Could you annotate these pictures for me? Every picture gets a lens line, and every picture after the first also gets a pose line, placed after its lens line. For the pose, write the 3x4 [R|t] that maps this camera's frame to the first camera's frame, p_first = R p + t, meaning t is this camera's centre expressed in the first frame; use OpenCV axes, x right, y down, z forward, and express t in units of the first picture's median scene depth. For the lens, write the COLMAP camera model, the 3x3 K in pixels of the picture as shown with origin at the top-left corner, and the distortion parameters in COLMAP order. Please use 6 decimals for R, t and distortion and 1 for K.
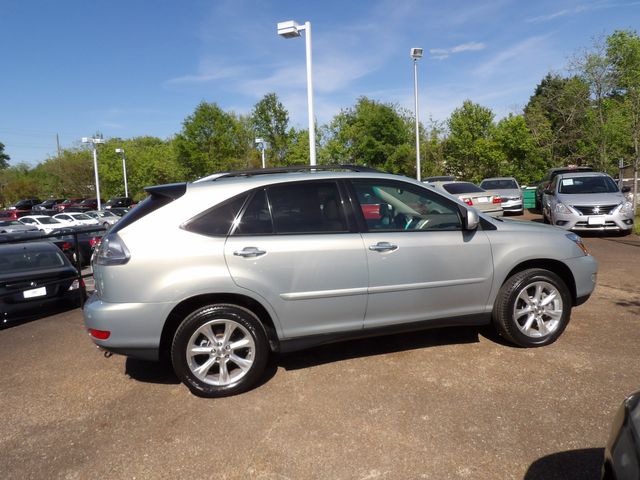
lens RADIAL K [[454.5, 0, 327.3], [0, 454.5, 237.1], [0, 0, 1]] dist [-0.025186, 0.028528]
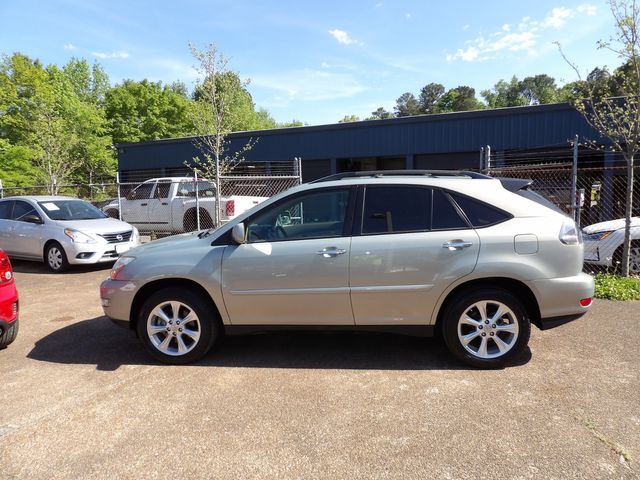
lens RADIAL K [[454.5, 0, 324.4], [0, 454.5, 235.1], [0, 0, 1]] dist [-0.025186, 0.028528]
pose [[0.056434, -0.045540, 0.997367, -0.128116], [0.125658, 0.991340, 0.038155, -0.021332], [-0.990467, 0.123174, 0.061668, 0.247102]]
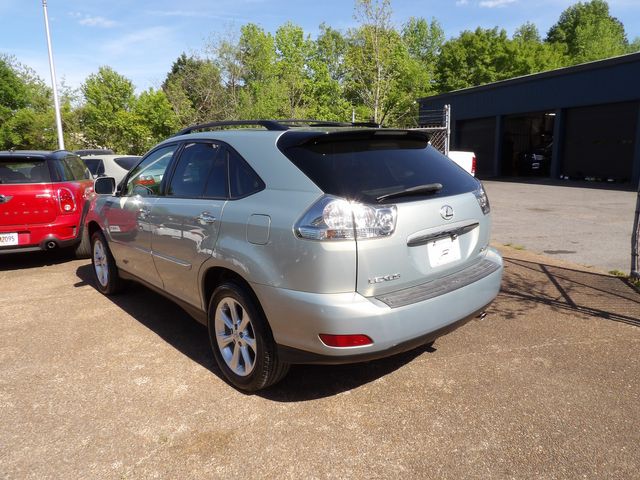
lens RADIAL K [[454.5, 0, 322.3], [0, 454.5, 229.2], [0, 0, 1]] dist [-0.025186, 0.028528]
pose [[0.729171, -0.079394, 0.679711, -0.021232], [0.056957, 0.996842, 0.055334, -0.007478], [-0.681957, -0.001634, 0.731390, 0.088934]]
